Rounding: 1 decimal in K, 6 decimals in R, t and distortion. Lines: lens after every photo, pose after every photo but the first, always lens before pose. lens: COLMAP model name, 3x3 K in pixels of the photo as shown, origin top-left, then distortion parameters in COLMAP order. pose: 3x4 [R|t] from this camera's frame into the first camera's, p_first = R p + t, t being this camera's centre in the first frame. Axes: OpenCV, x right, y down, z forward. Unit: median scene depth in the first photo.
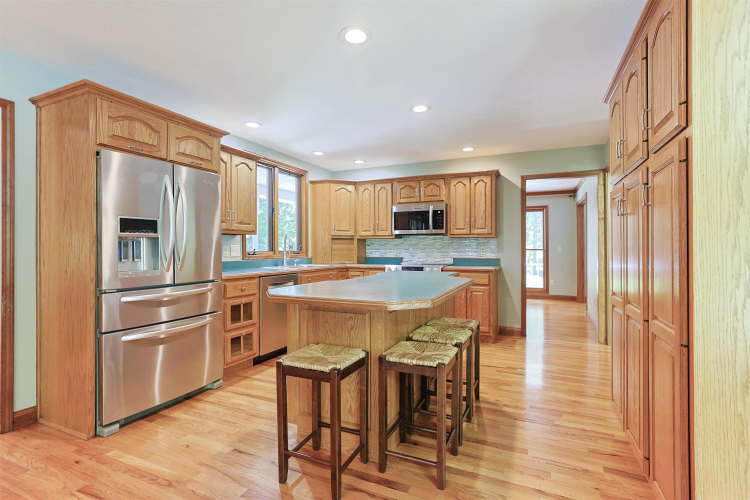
lens RADIAL K [[361.3, 0, 376.4], [0, 361.3, 248.9], [0, 0, 1]] dist [-0.014846, 0.002355]
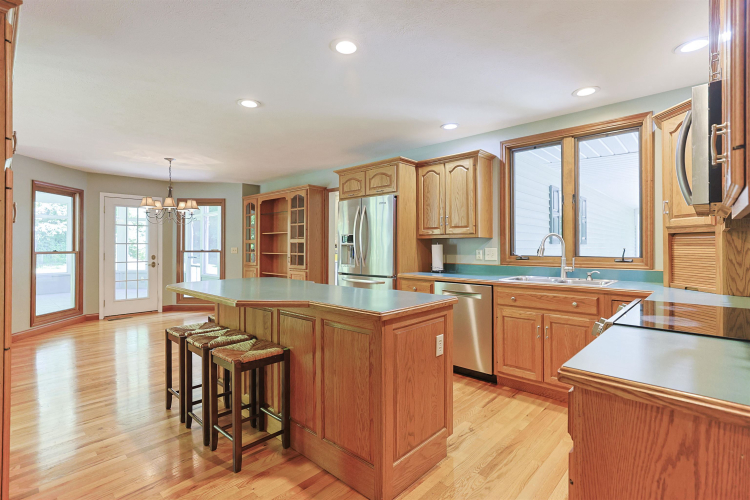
lens RADIAL K [[361.3, 0, 380.2], [0, 361.3, 246.1], [0, 0, 1]] dist [-0.014846, 0.002355]
pose [[-0.317665, -0.002219, -0.948200, 0.508469], [0.000186, 0.999997, -0.002403, -0.012074], [0.948203, -0.000940, -0.317664, 0.881582]]
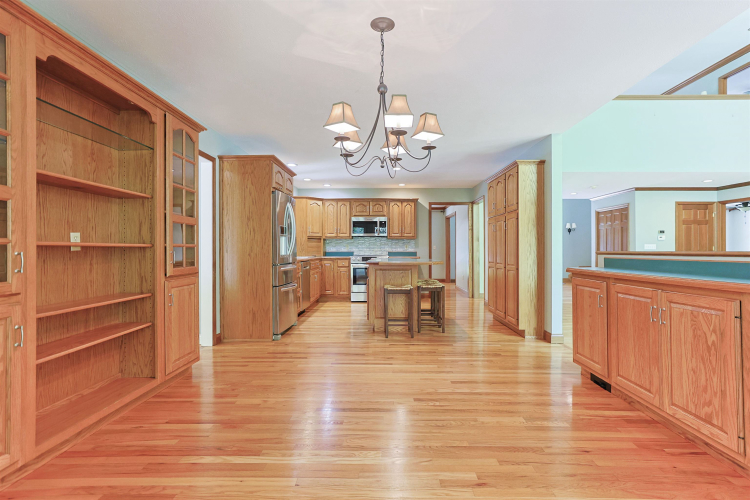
lens RADIAL K [[361.3, 0, 378.1], [0, 361.3, 249.0], [0, 0, 1]] dist [-0.014846, 0.002355]
pose [[0.923584, 0.002726, 0.383385, -0.445790], [-0.001926, 0.999995, -0.002471, 0.017858], [-0.383390, 0.001544, 0.923585, -0.444406]]
